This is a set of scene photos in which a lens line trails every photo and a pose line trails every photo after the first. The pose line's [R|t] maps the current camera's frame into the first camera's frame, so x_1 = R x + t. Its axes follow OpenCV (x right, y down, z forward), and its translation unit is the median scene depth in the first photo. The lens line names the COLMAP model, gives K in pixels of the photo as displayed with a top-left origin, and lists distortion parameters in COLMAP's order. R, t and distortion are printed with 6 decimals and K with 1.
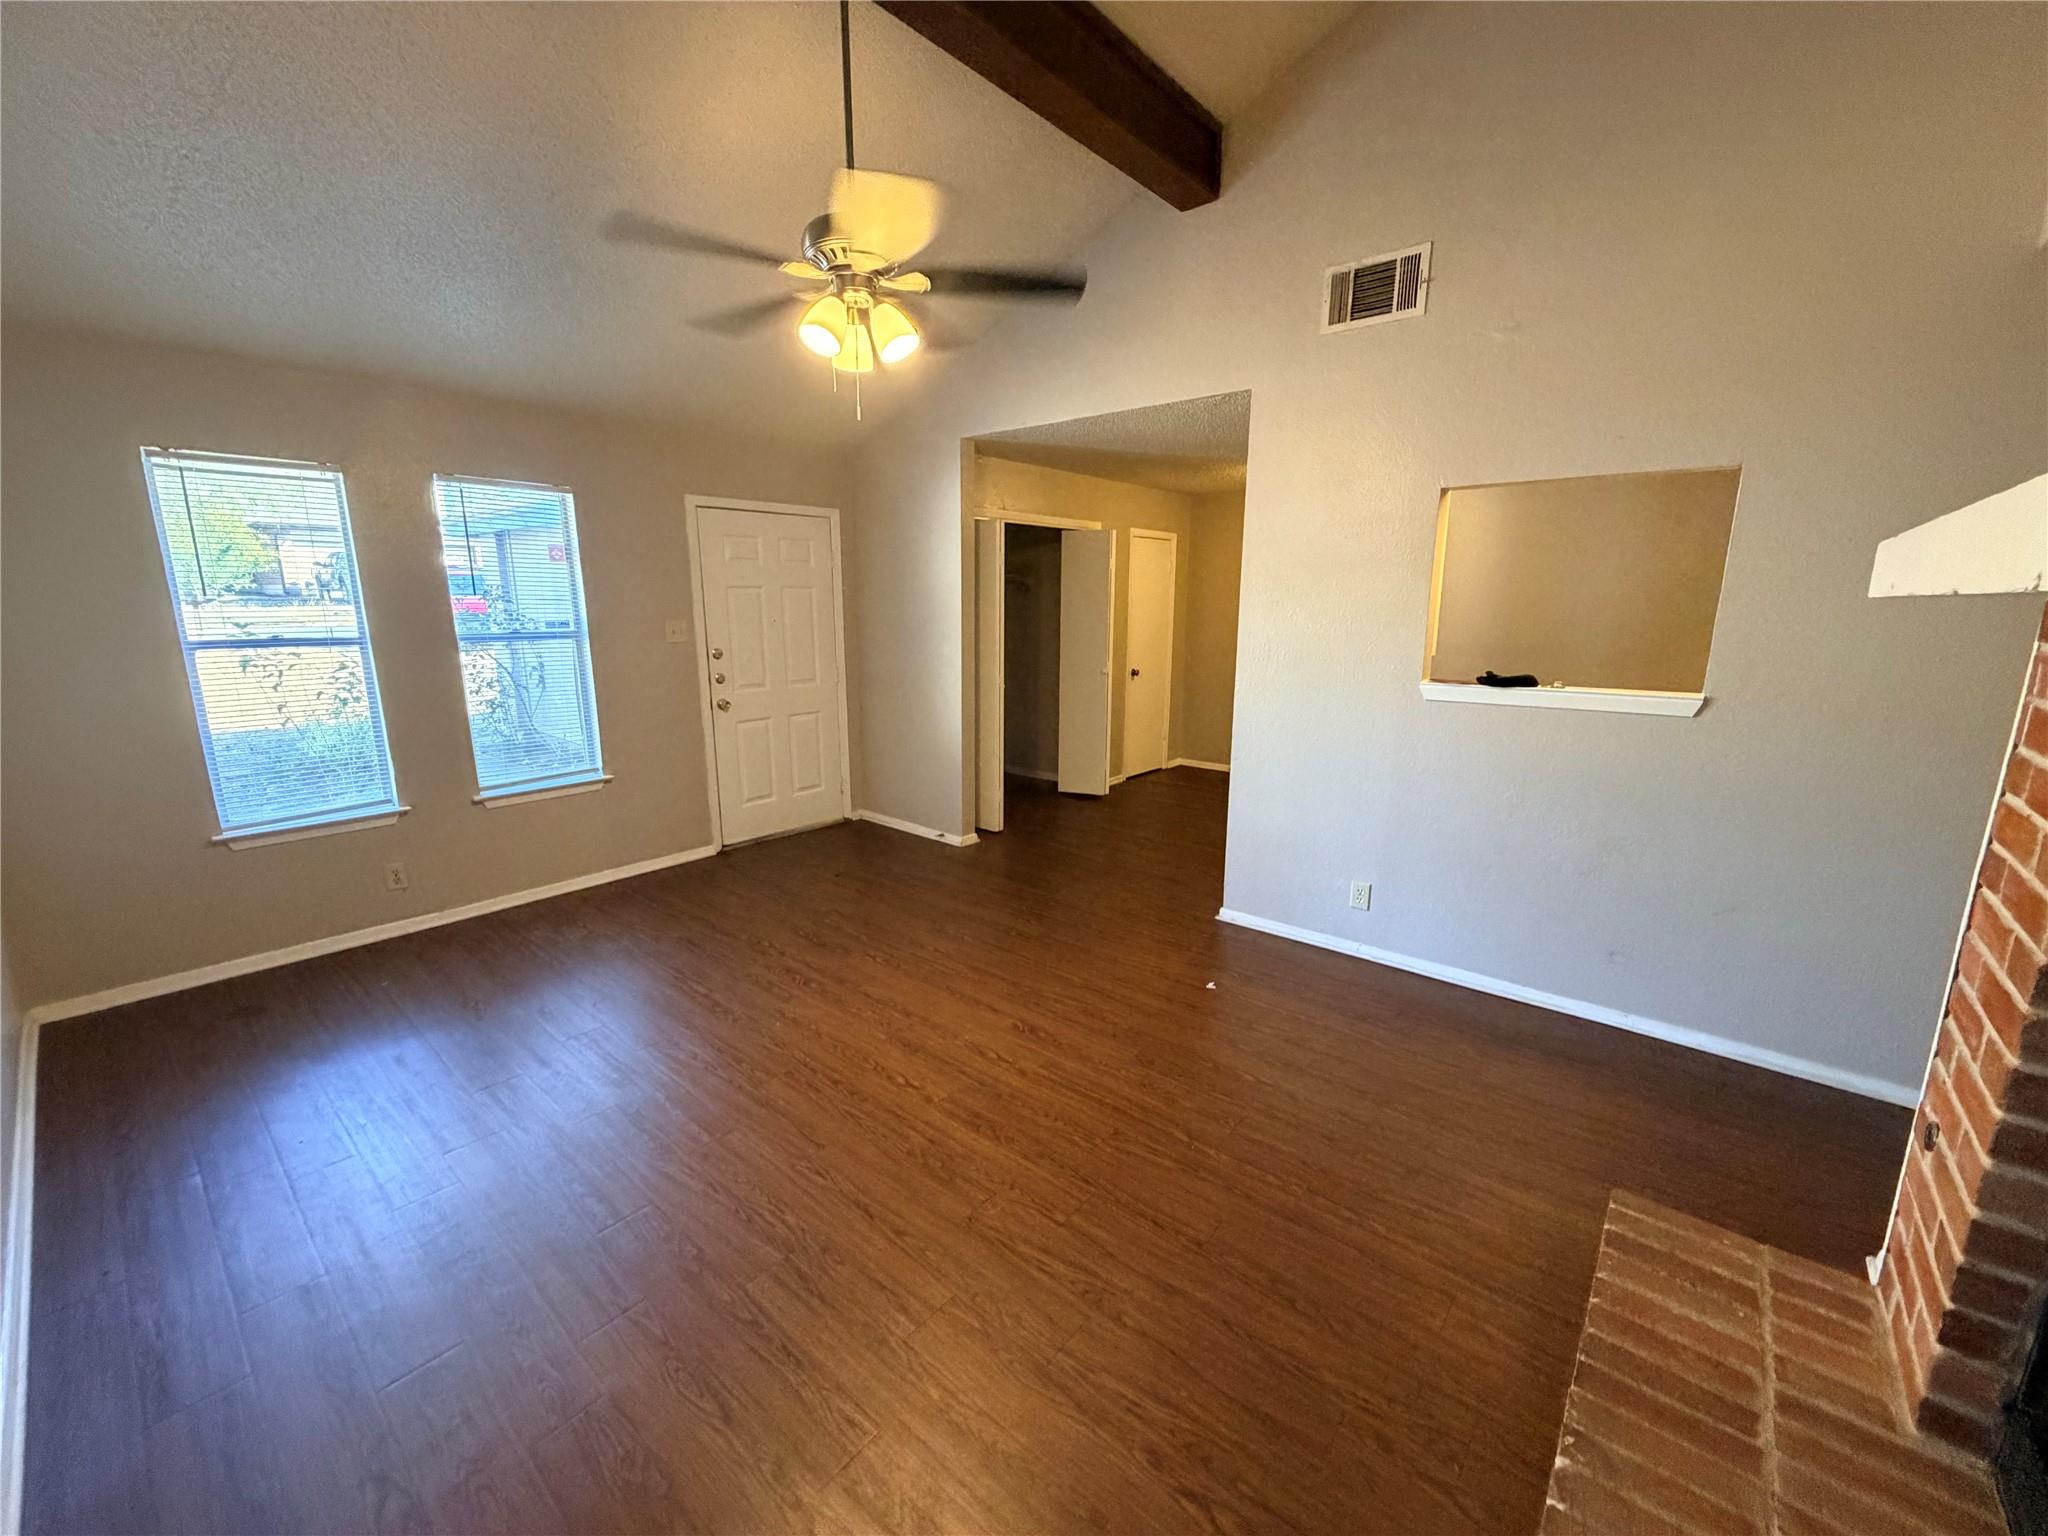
lens RADIAL K [[823.6, 0, 1018.0], [0, 823.6, 754.1], [0, 0, 1]] dist [0.010162, 0.000063]
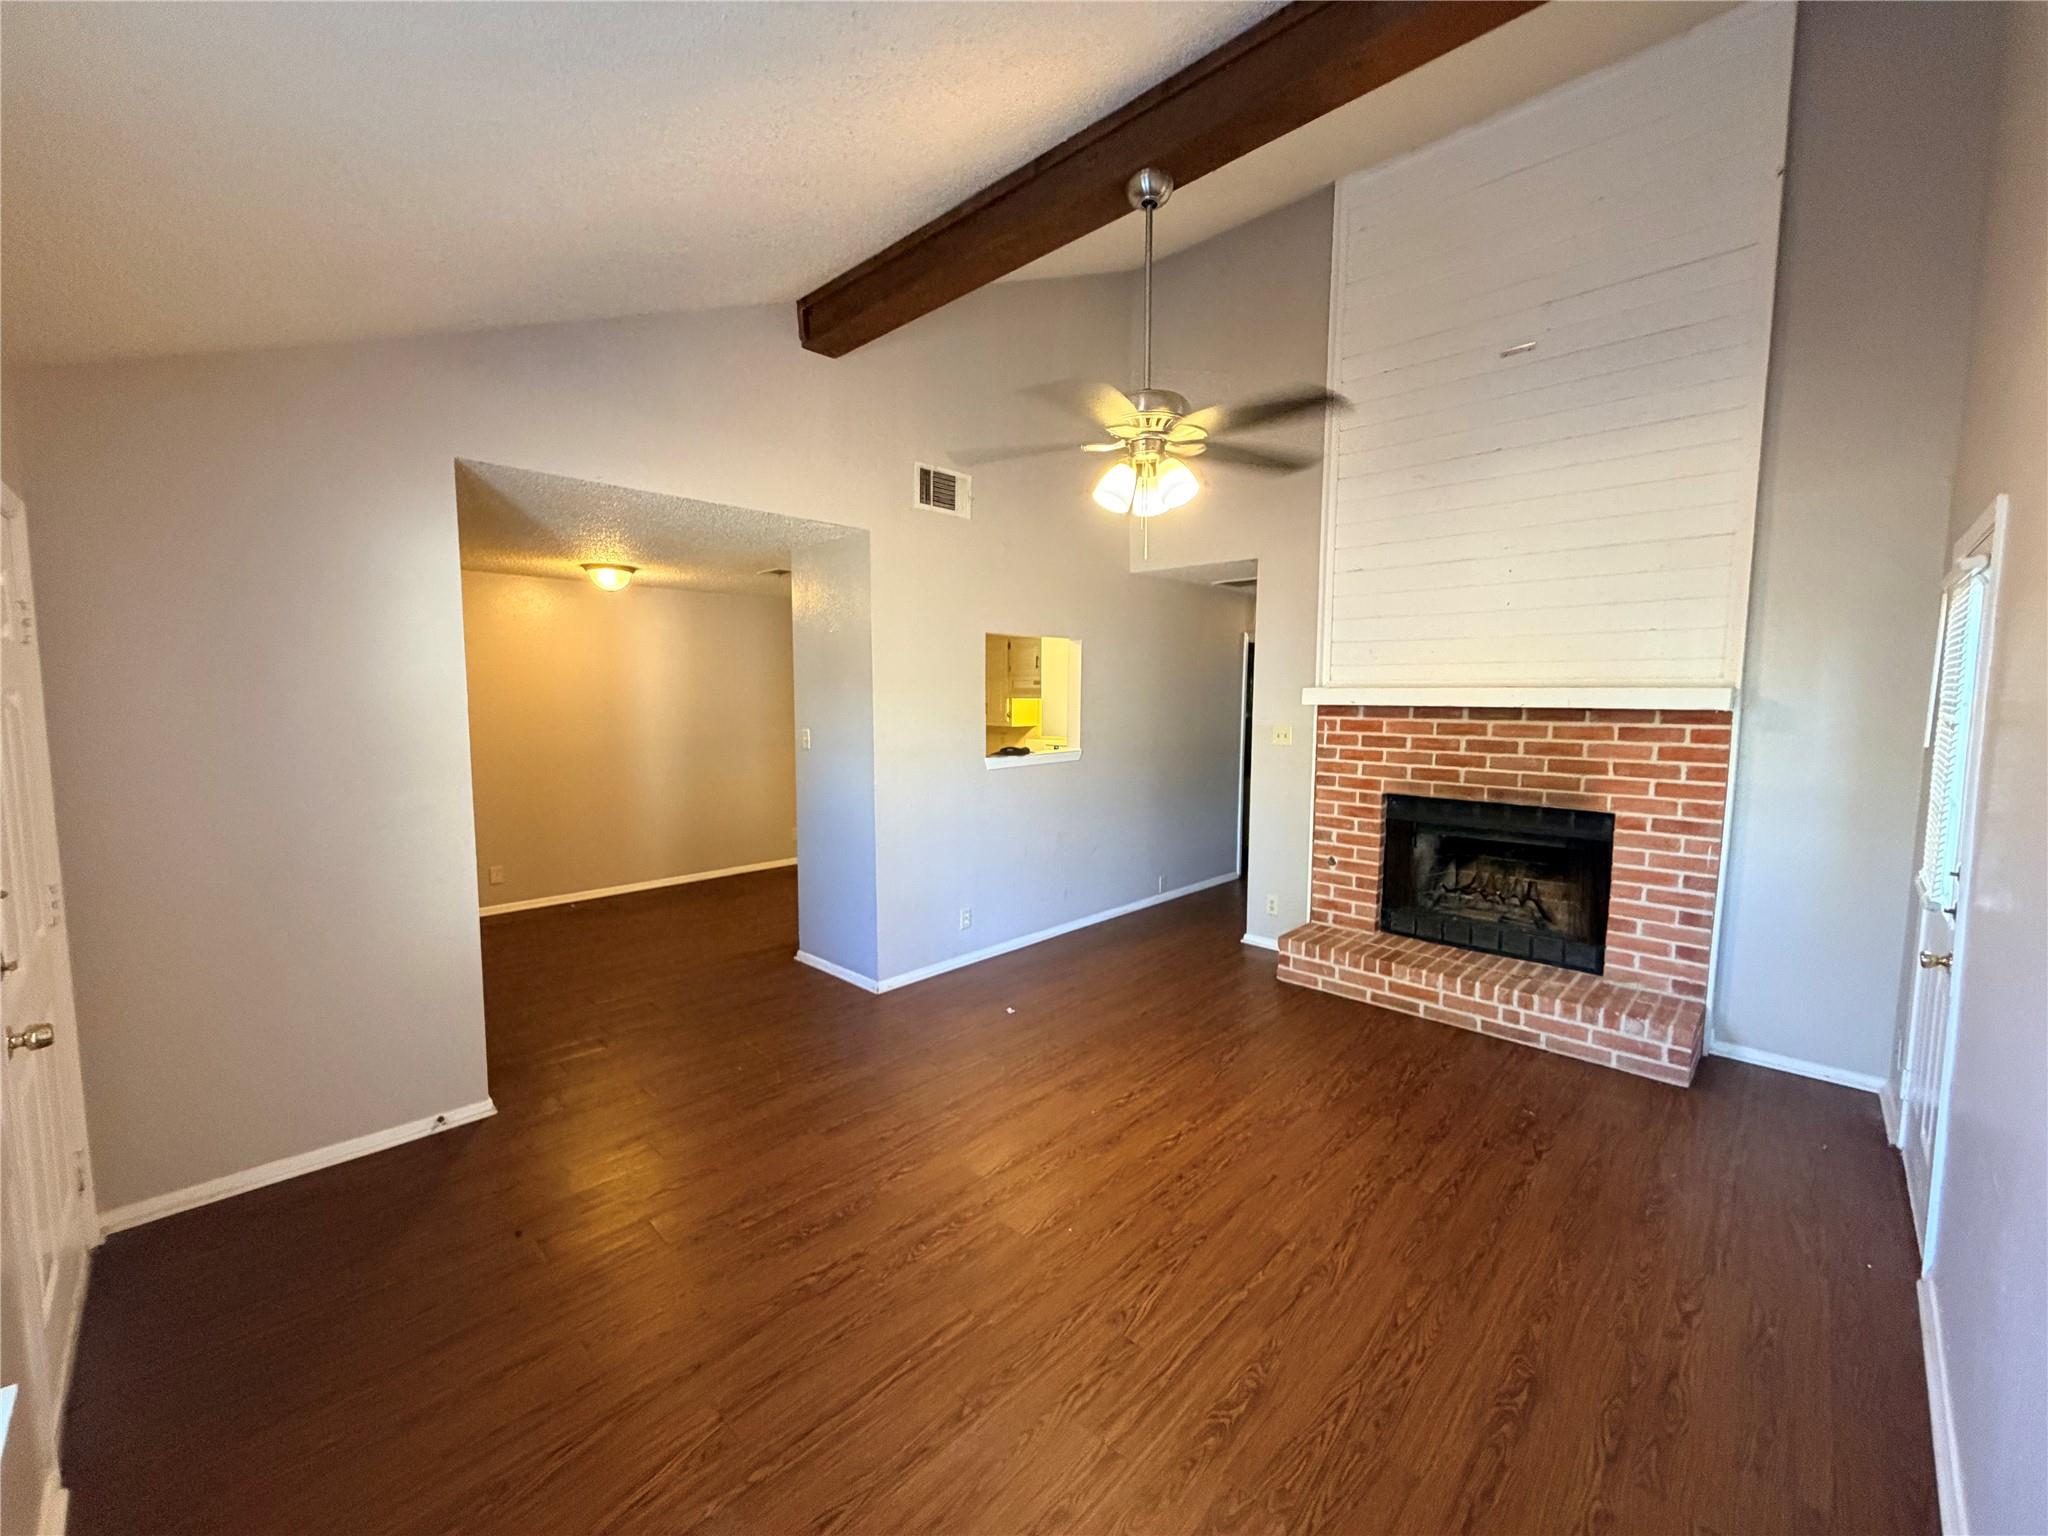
lens RADIAL K [[823.6, 0, 1009.3], [0, 823.6, 764.8], [0, 0, 1]] dist [0.010162, 0.000063]
pose [[0.056430, -0.086001, 0.994696, -0.994952], [0.178847, 0.981039, 0.074674, -0.182467], [-0.982257, 0.173684, 0.070741, 0.858329]]
